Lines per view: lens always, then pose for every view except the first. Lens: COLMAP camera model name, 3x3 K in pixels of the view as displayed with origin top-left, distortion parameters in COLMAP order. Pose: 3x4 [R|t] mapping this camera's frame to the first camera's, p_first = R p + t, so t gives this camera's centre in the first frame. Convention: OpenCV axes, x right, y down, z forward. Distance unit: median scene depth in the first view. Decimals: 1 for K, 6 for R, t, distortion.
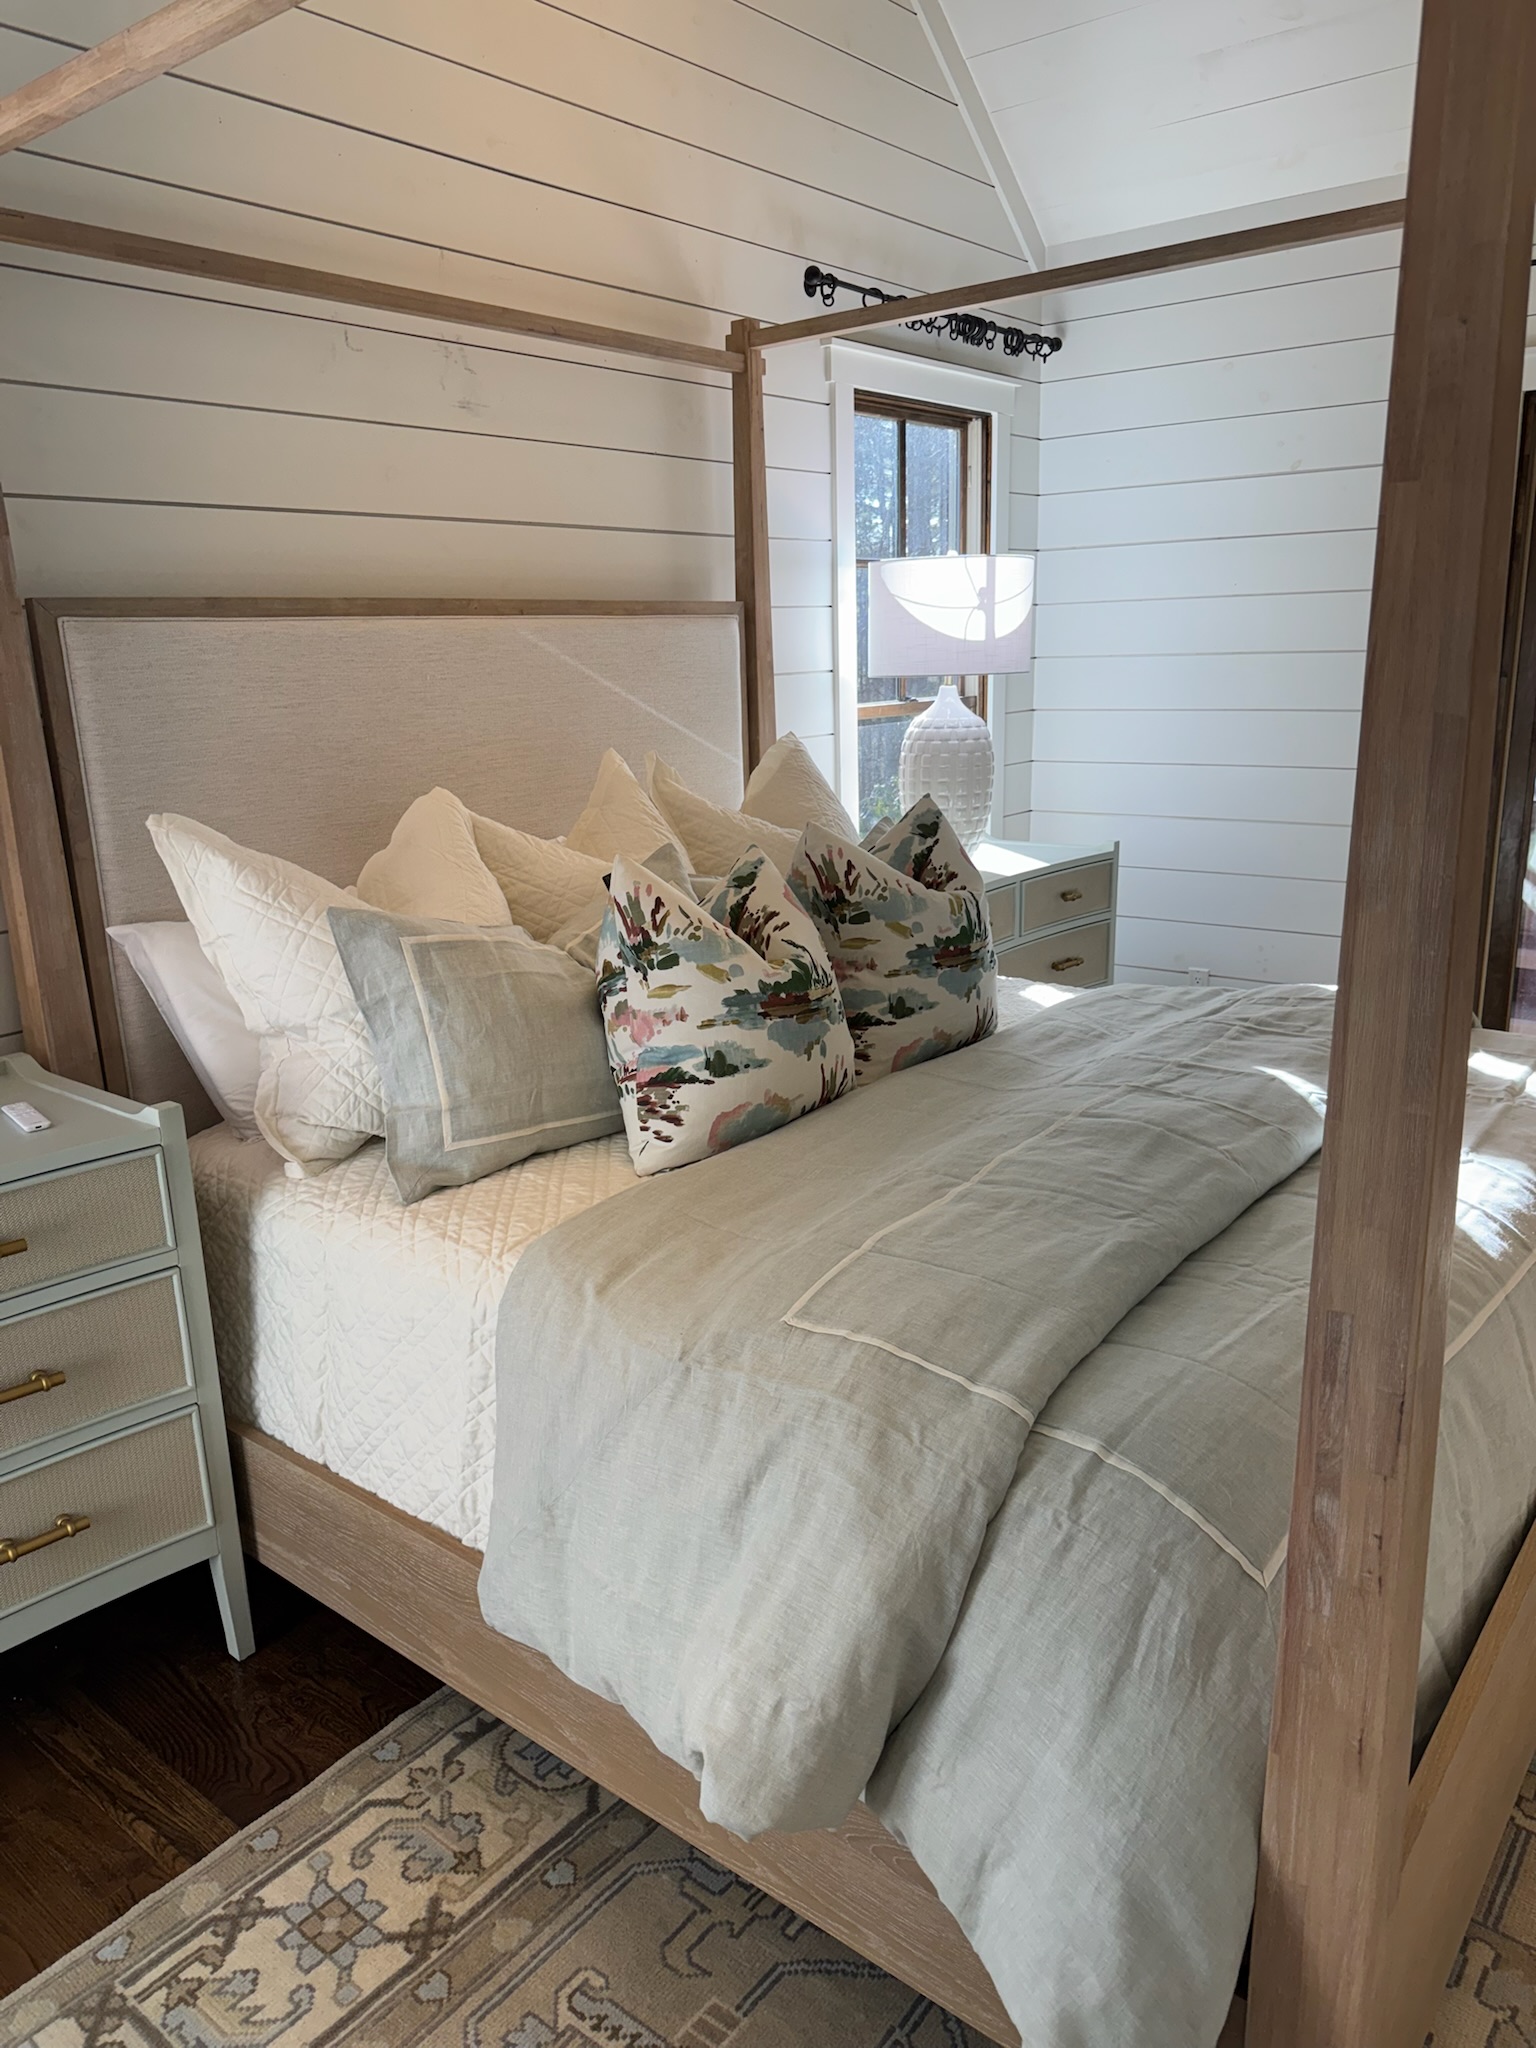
lens RADIAL K [[1431.2, 0, 763.5], [0, 1431.2, 1032.5], [0, 0, 1]] dist [0.104554, -0.163884]
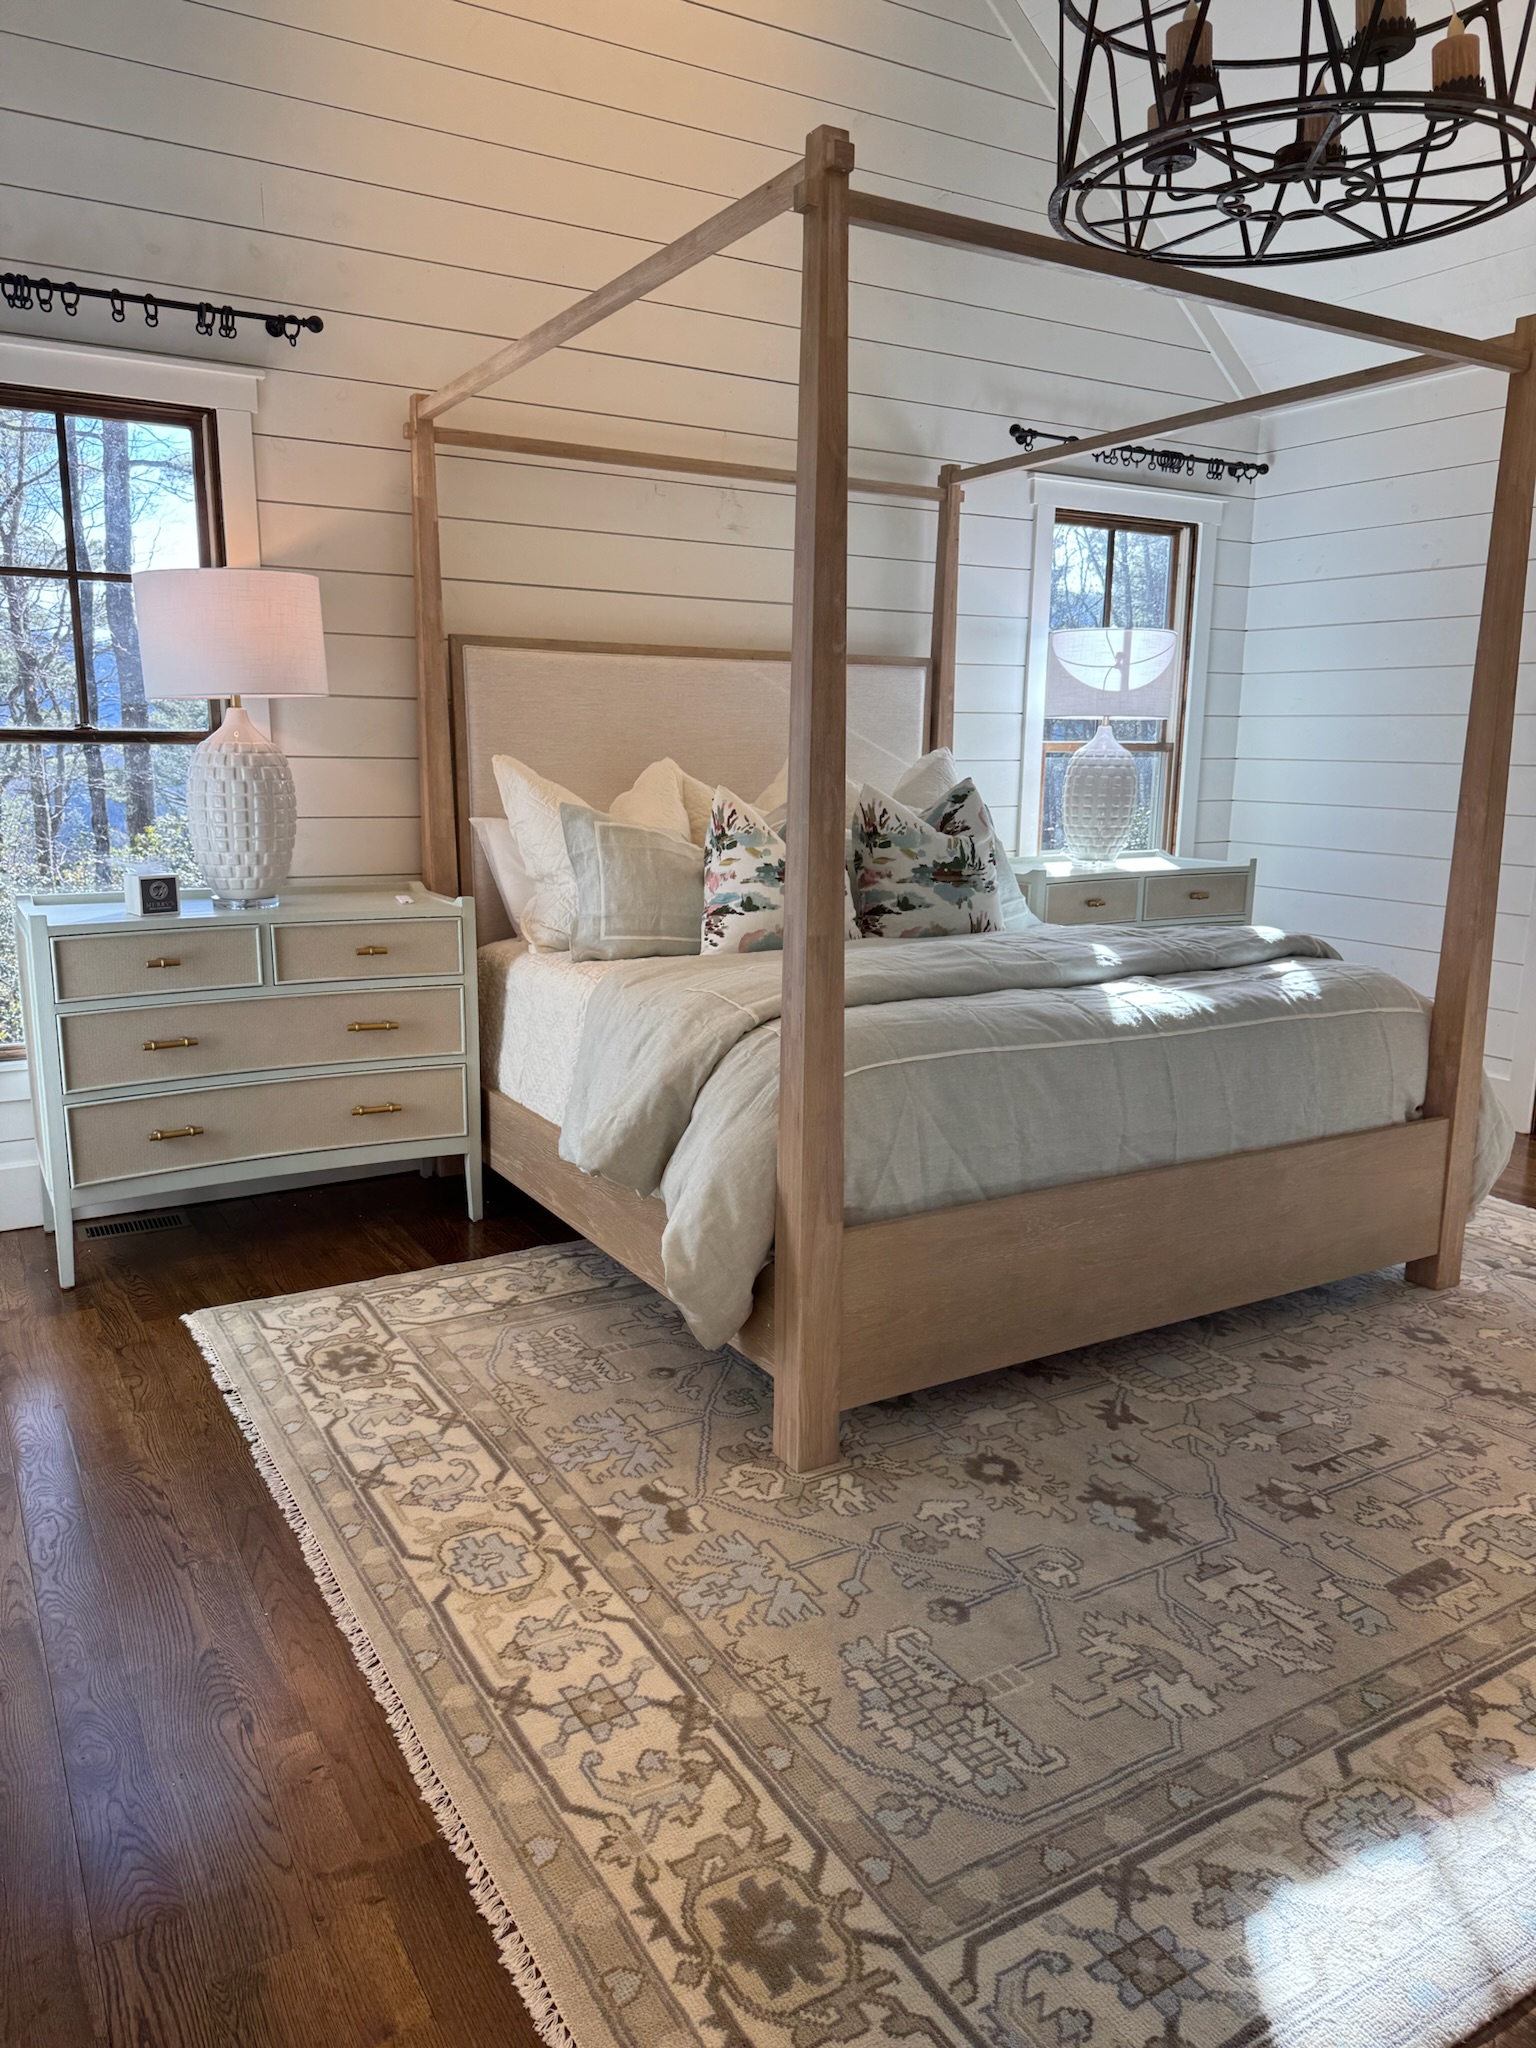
lens RADIAL K [[1431.2, 0, 763.5], [0, 1431.2, 1032.5], [0, 0, 1]] dist [0.104554, -0.163884]
pose [[0.935694, 0.109074, -0.335528, 0.580826], [-0.128749, 0.990991, -0.036893, 0.236058], [0.328481, 0.077720, 0.941307, -0.608825]]
